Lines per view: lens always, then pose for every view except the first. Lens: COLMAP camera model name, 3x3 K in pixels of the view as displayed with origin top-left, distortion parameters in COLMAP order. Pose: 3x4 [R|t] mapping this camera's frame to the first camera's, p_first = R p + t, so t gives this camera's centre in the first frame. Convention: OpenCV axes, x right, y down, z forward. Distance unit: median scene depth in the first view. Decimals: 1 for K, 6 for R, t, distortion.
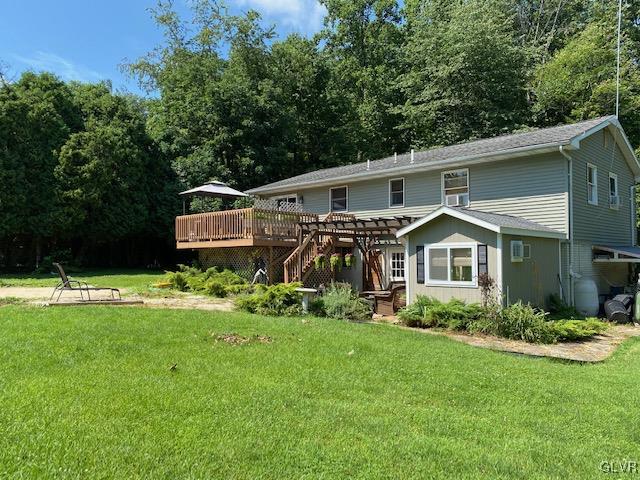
lens RADIAL K [[481.2, 0, 320.0], [0, 481.2, 240.0], [0, 0, 1]] dist [0.008127, 0.001044]
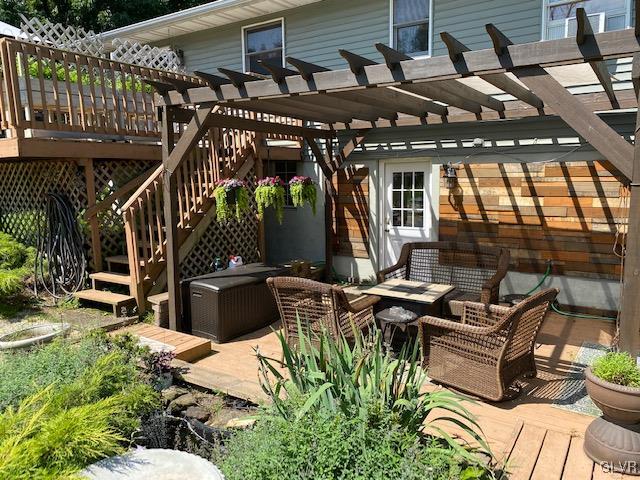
lens RADIAL K [[481.2, 0, 320.0], [0, 481.2, 240.0], [0, 0, 1]] dist [0.008127, 0.001044]
pose [[0.980349, -0.041125, 0.192938, -0.003299], [0.005658, 0.983488, 0.180883, 0.007664], [-0.197191, -0.176237, 0.964394, 0.582668]]
